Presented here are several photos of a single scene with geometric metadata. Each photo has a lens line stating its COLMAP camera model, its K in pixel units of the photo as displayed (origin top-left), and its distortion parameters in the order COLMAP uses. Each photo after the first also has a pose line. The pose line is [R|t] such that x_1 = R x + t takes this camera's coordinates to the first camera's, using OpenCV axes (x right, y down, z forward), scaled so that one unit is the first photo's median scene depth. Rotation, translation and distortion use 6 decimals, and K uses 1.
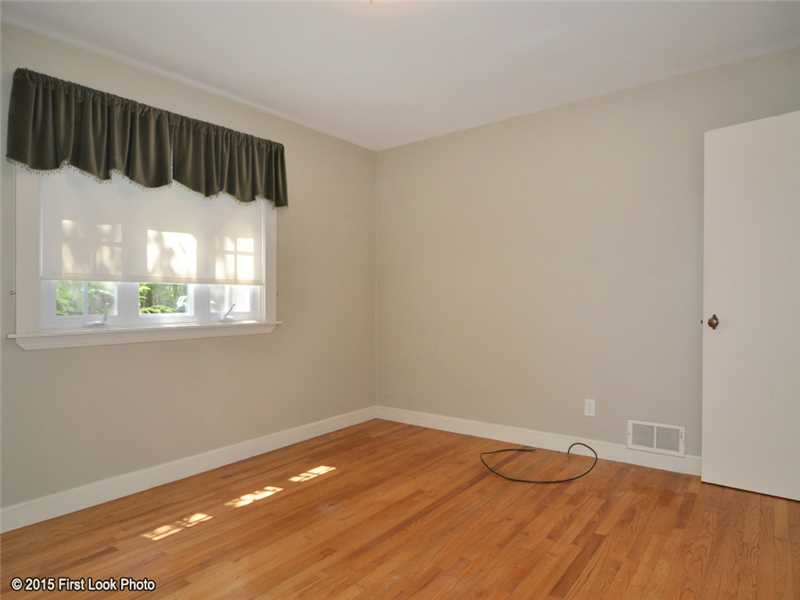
lens RADIAL K [[491.3, 0, 403.1], [0, 491.3, 300.2], [0, 0, 1]] dist [-0.020776, -0.001009]
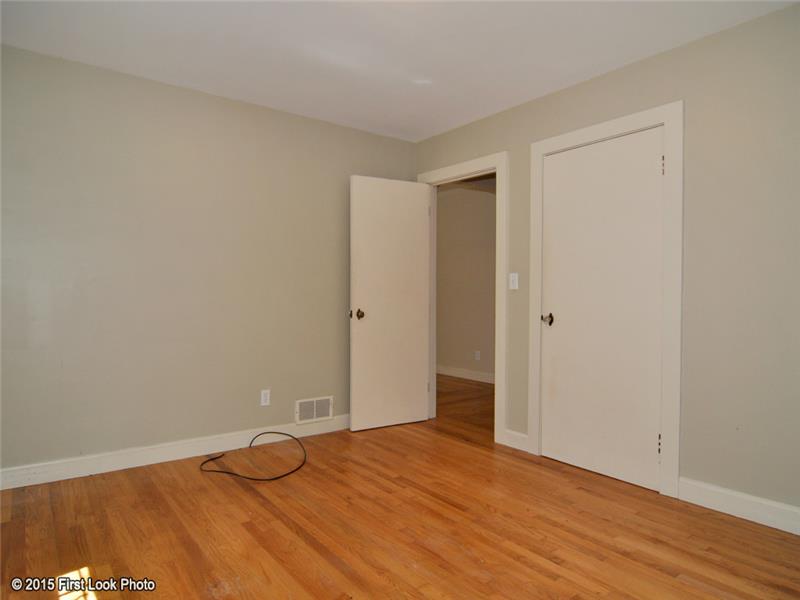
lens RADIAL K [[491.3, 0, 403.1], [0, 491.3, 300.2], [0, 0, 1]] dist [-0.020776, -0.001009]
pose [[0.261757, 0.005340, 0.965119, -0.667503], [-0.006356, 0.999973, -0.003809, 0.009750], [-0.965113, -0.005137, 0.261784, 0.499906]]
